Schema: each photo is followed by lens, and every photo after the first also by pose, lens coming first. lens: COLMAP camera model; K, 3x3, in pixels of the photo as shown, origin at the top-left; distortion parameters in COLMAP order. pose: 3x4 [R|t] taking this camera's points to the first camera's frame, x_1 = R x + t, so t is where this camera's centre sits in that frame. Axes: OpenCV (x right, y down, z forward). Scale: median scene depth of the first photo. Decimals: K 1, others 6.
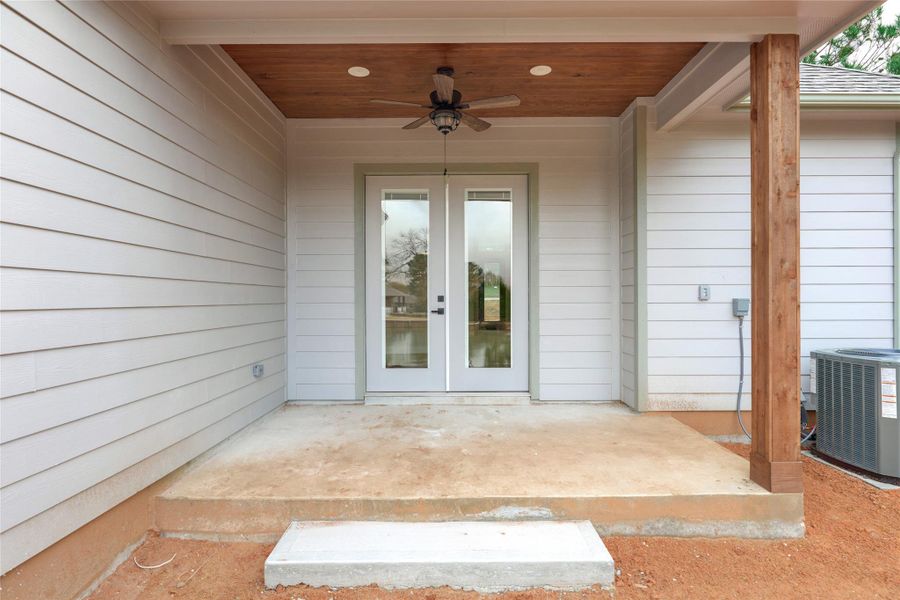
lens RADIAL K [[497.3, 0, 450.2], [0, 497.3, 300.1], [0, 0, 1]] dist [-0.004666, -0.000628]
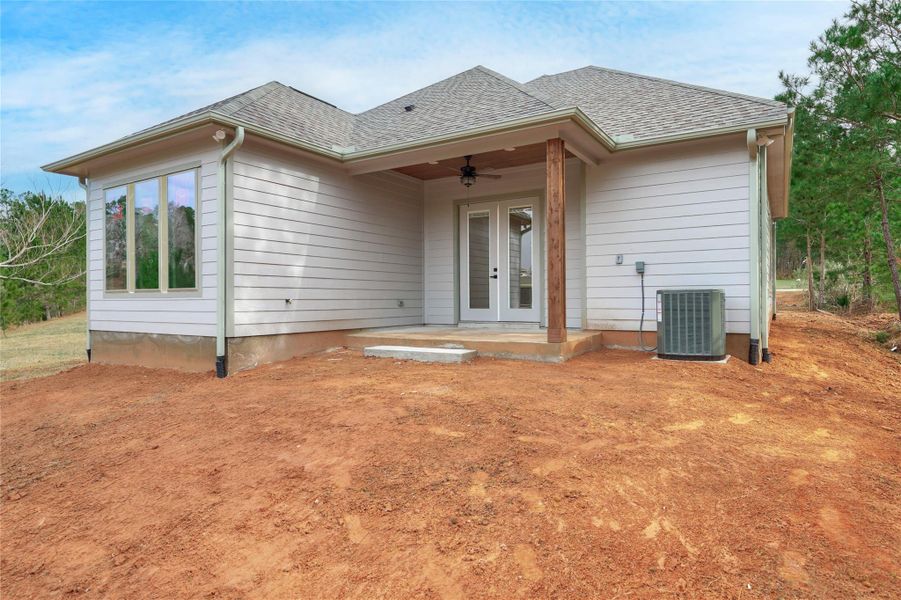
lens RADIAL K [[523.5, 0, 450.6], [0, 523.5, 299.7], [0, 0, 1]] dist [0.002563, 0.000068]
pose [[0.847494, -0.001091, -0.530804, 0.887431], [0.000747, 0.999999, -0.000863, 0.111982], [0.530805, 0.000335, 0.847494, -0.723405]]
